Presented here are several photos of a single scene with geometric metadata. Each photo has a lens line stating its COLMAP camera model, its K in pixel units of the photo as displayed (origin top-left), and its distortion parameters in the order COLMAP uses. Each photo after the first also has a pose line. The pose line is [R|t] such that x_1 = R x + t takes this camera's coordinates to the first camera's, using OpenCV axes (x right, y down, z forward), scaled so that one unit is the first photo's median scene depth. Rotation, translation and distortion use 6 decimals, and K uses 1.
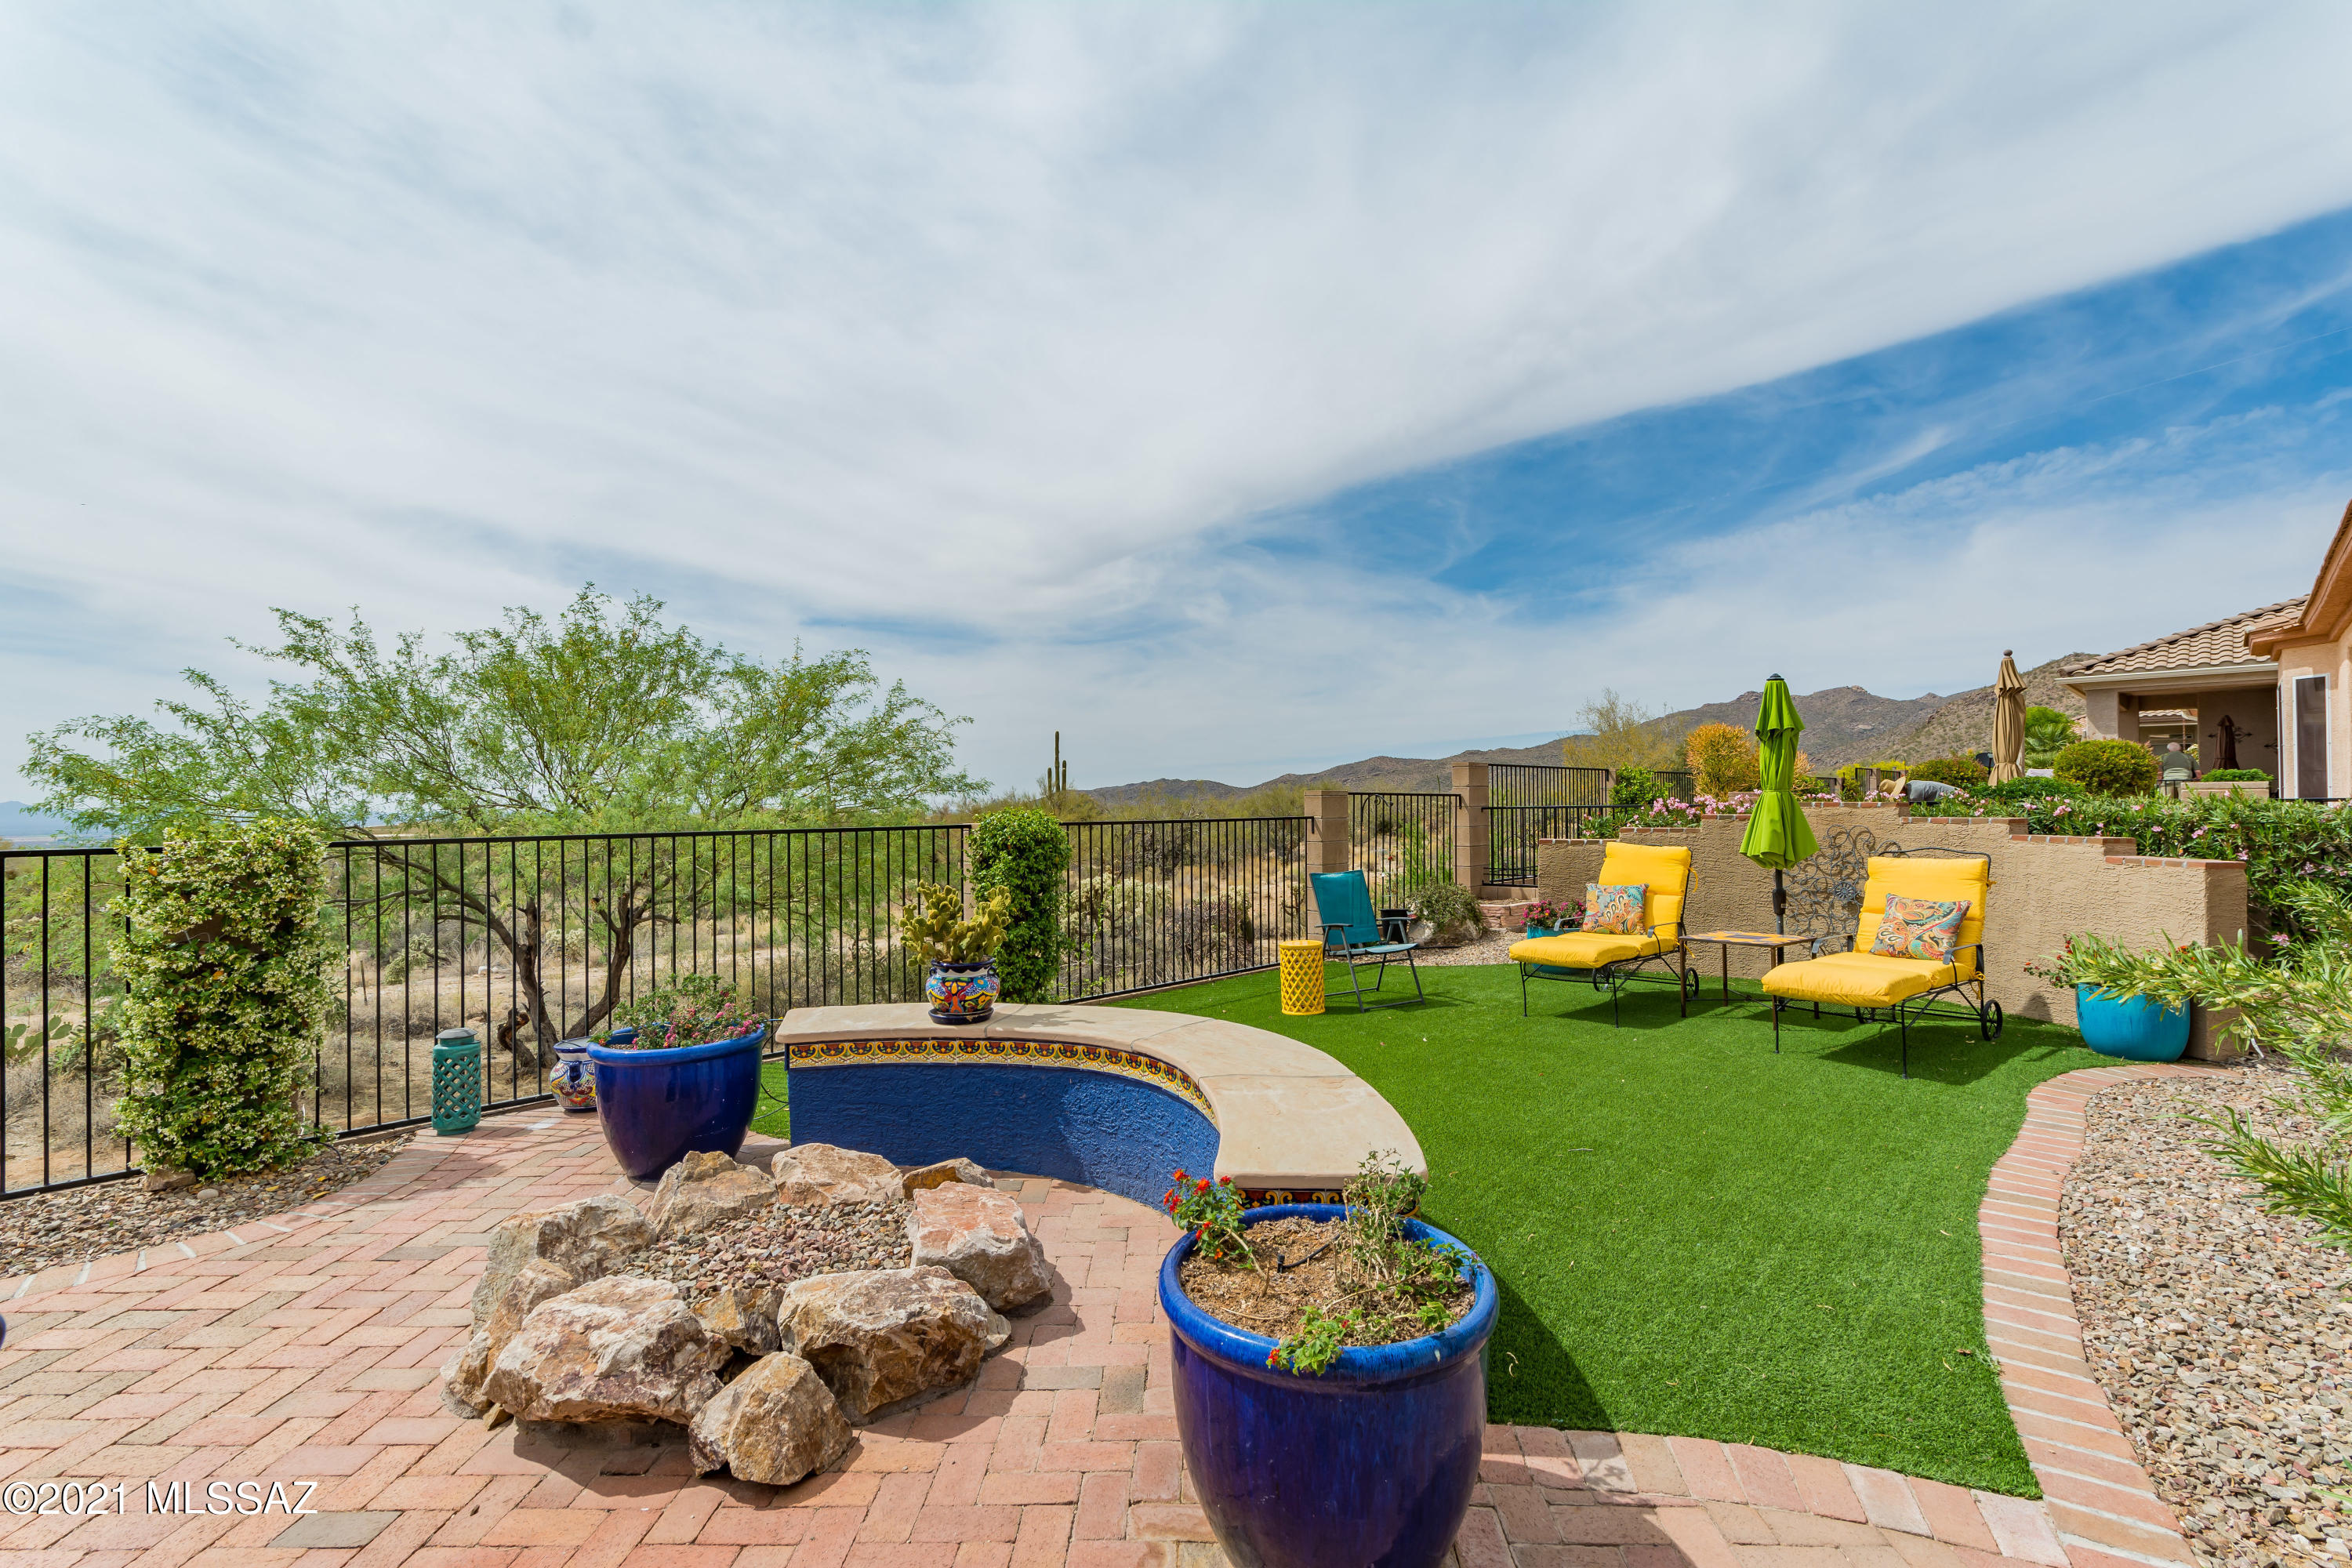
lens RADIAL K [[1024.2, 0, 1175.6], [0, 1024.2, 791.9], [0, 0, 1]] dist [-0.004854, 0.003166]
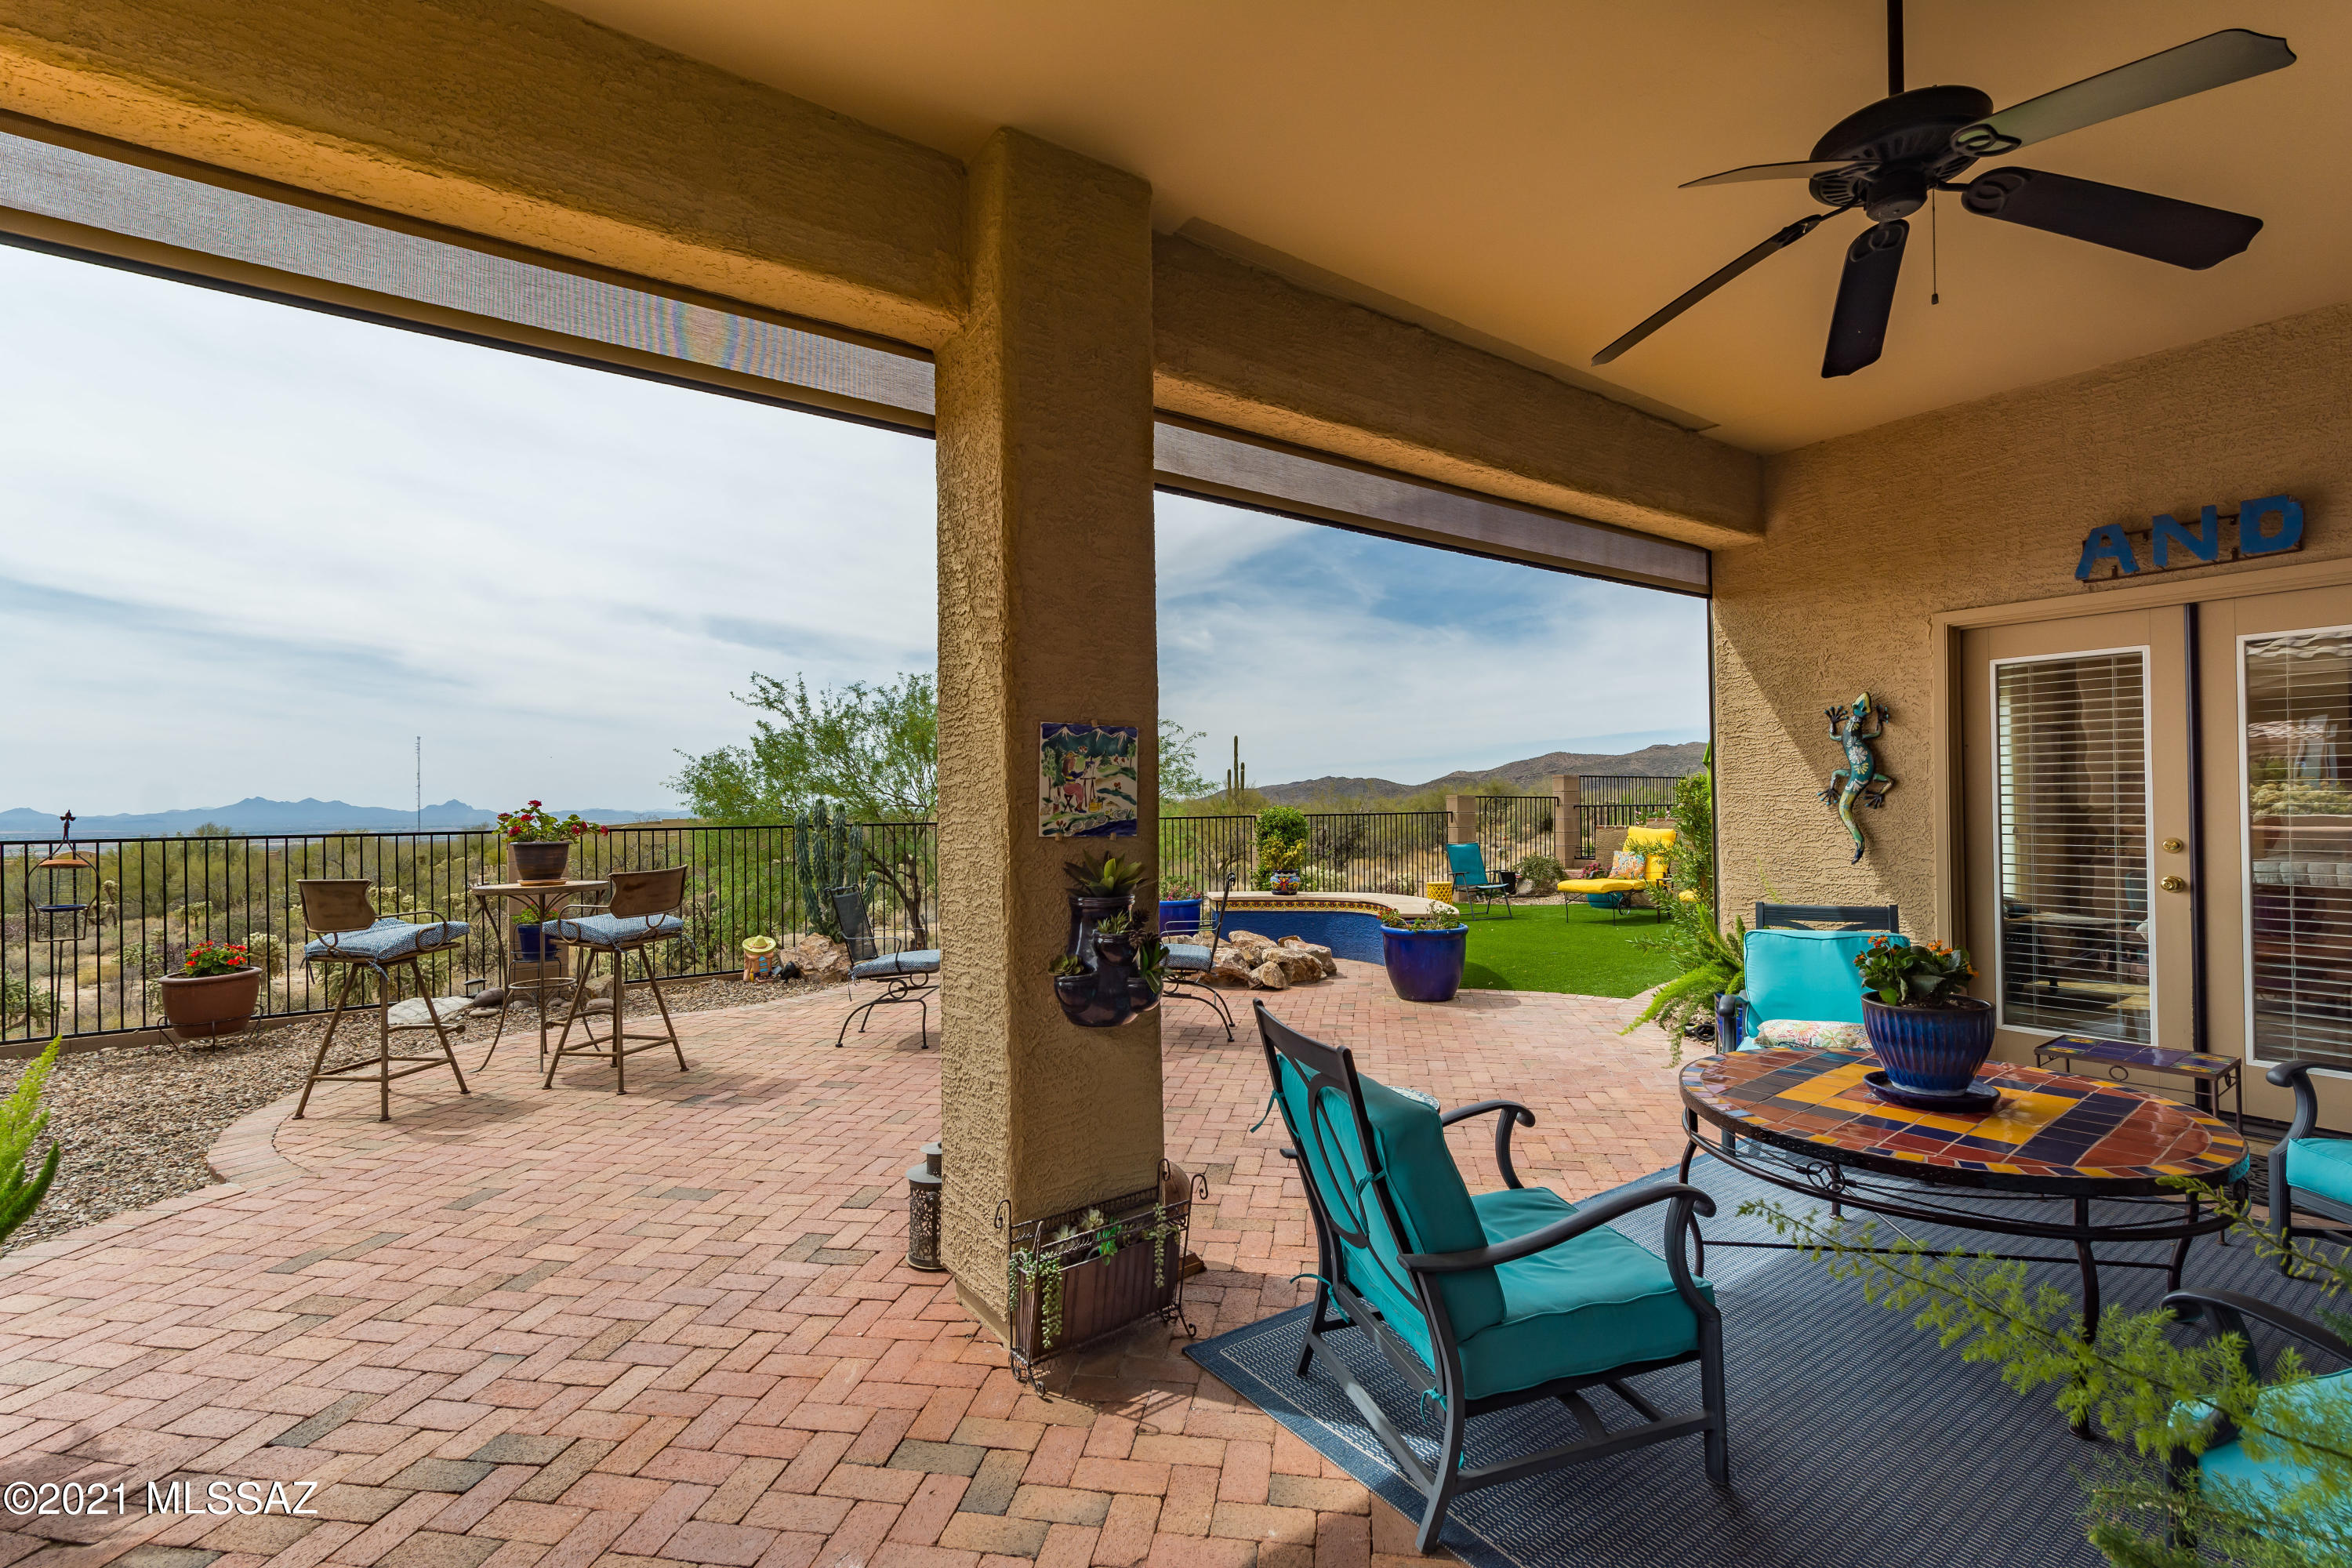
lens RADIAL K [[1024.2, 0, 1177.4], [0, 1024.2, 790.3], [0, 0, 1]] dist [-0.004854, 0.003166]
pose [[0.987487, -0.001028, -0.157699, -0.030391], [0.001137, 0.999999, 0.000600, -0.008765], [0.157699, -0.000772, 0.987487, -0.538975]]
